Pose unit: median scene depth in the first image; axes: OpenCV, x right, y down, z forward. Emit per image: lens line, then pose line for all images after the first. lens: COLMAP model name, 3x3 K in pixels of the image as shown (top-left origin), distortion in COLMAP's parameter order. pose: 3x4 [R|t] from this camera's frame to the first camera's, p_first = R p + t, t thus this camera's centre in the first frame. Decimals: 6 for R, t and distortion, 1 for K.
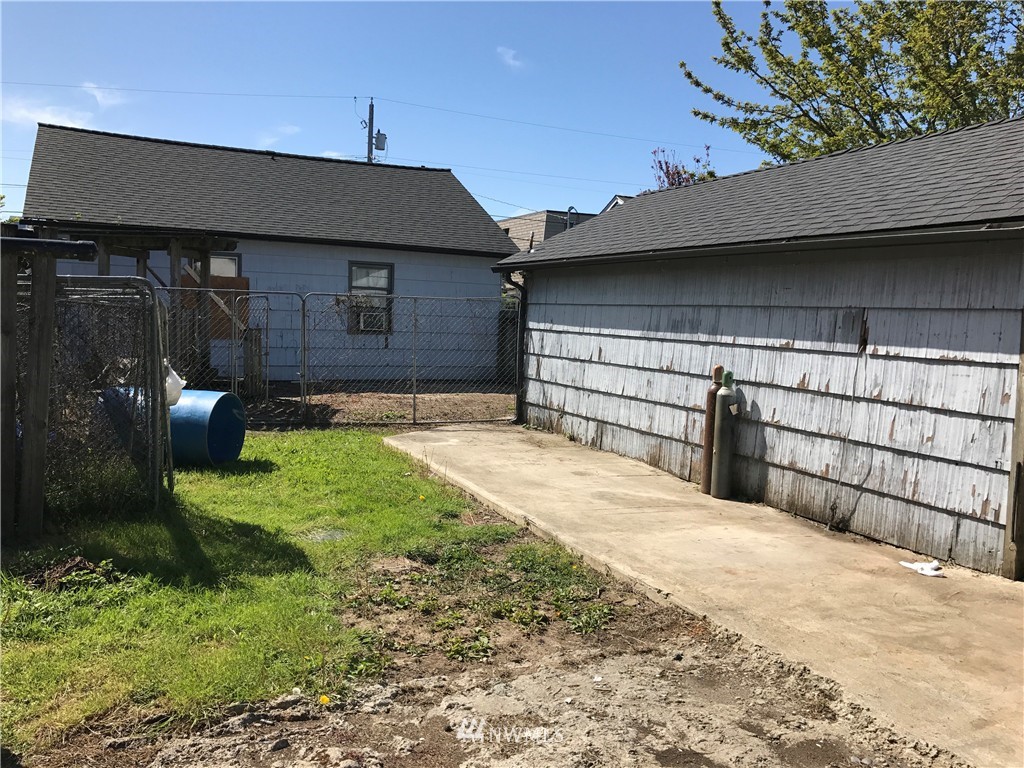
lens RADIAL K [[842.8, 0, 512.0], [0, 842.8, 384.0], [0, 0, 1]] dist [0.008941, 0.022819]
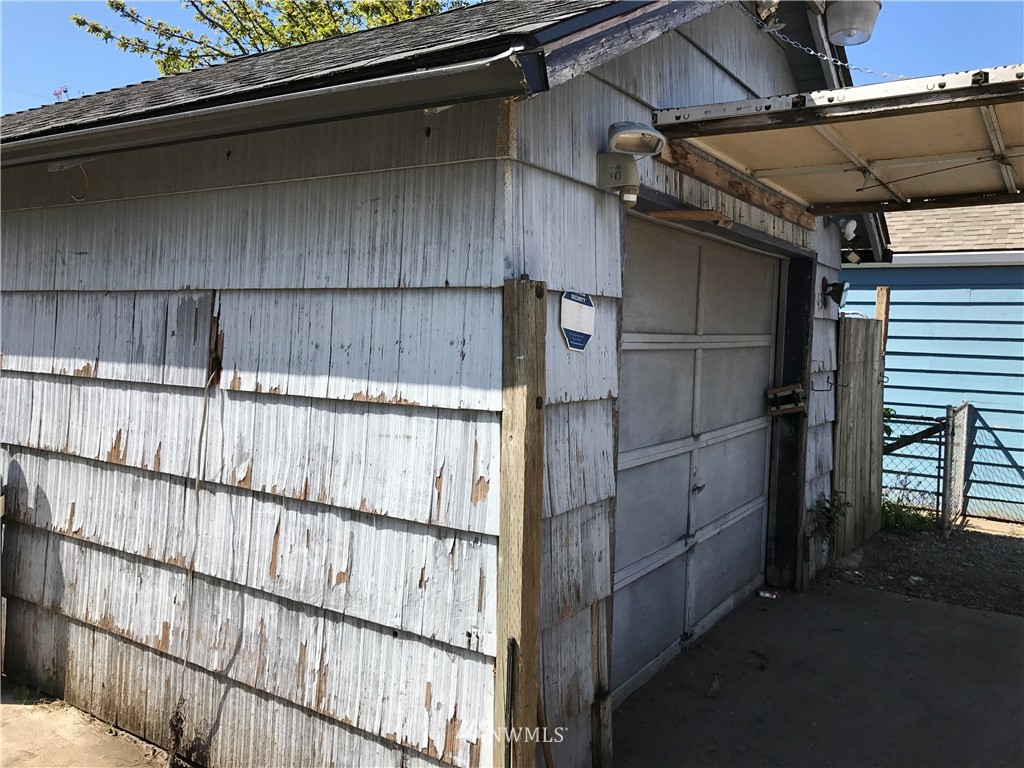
lens RADIAL K [[842.8, 0, 512.0], [0, 842.8, 384.0], [0, 0, 1]] dist [0.008941, 0.022819]
pose [[0.851252, -0.041600, 0.523106, 0.321291], [0.046895, 0.998895, 0.003125, -0.033424], [-0.522658, 0.021871, 0.852262, 0.535860]]
